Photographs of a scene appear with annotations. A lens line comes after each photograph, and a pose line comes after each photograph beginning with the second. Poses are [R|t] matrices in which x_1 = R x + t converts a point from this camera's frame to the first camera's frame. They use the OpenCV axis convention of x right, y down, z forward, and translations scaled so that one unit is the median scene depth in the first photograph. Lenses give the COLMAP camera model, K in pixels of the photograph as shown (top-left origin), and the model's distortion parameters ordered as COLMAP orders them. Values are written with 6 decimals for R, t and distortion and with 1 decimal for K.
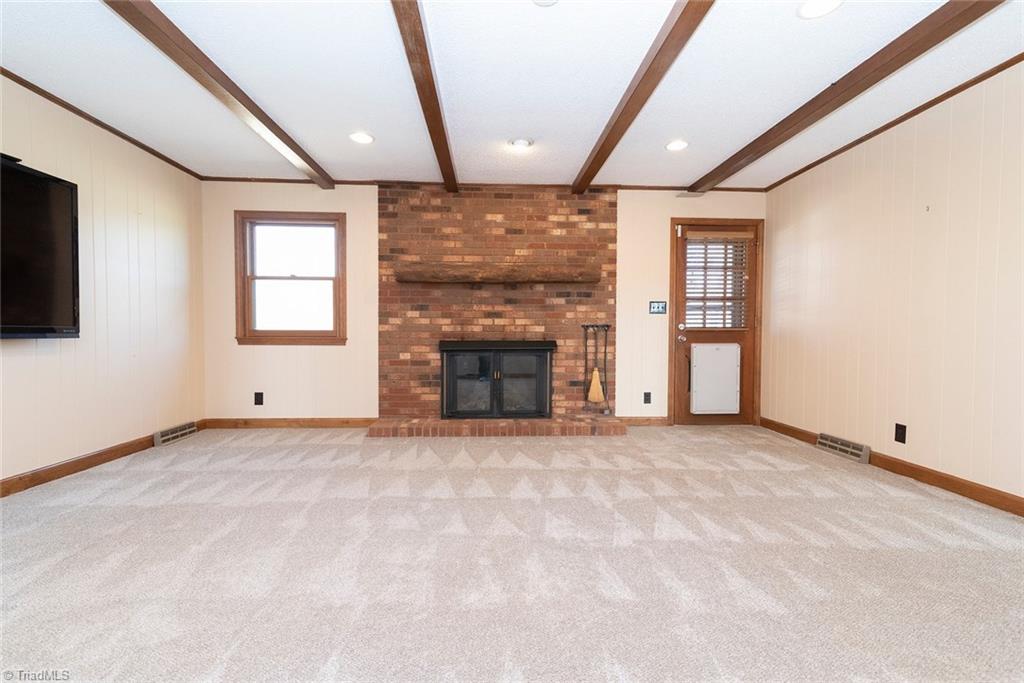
lens RADIAL K [[459.5, 0, 512.4], [0, 459.5, 340.1], [0, 0, 1]] dist [0.010408, -0.000251]
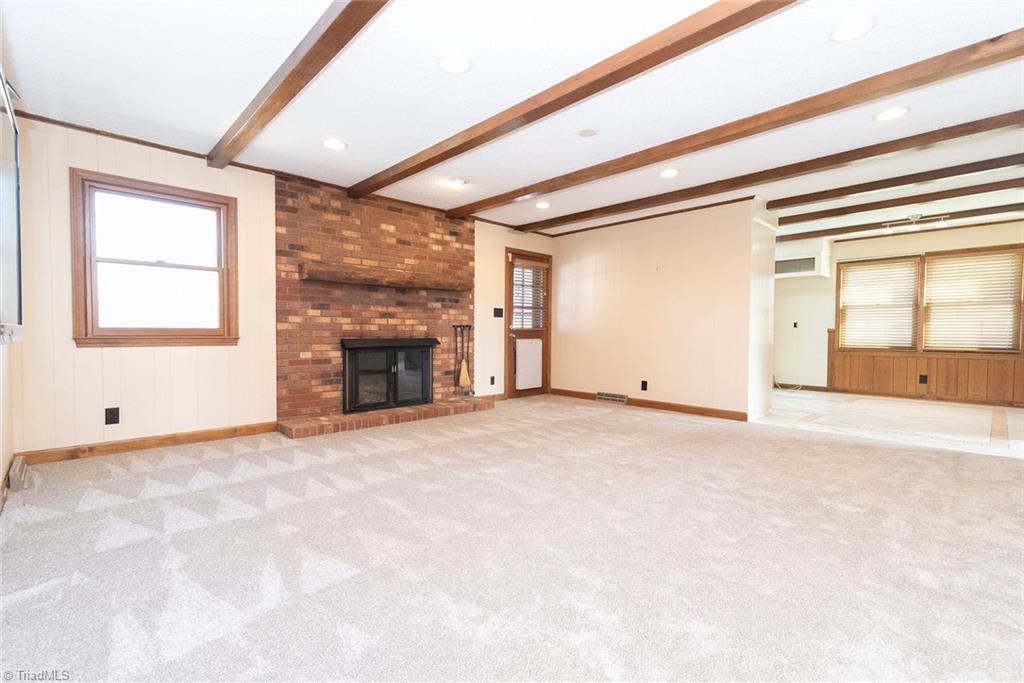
lens RADIAL K [[459.5, 0, 503.5], [0, 459.5, 337.6], [0, 0, 1]] dist [0.010408, -0.000251]
pose [[0.757960, -0.008271, 0.652249, -0.554049], [0.010145, 0.999948, 0.000891, 0.000763], [-0.652222, 0.005942, 0.758005, -0.022999]]
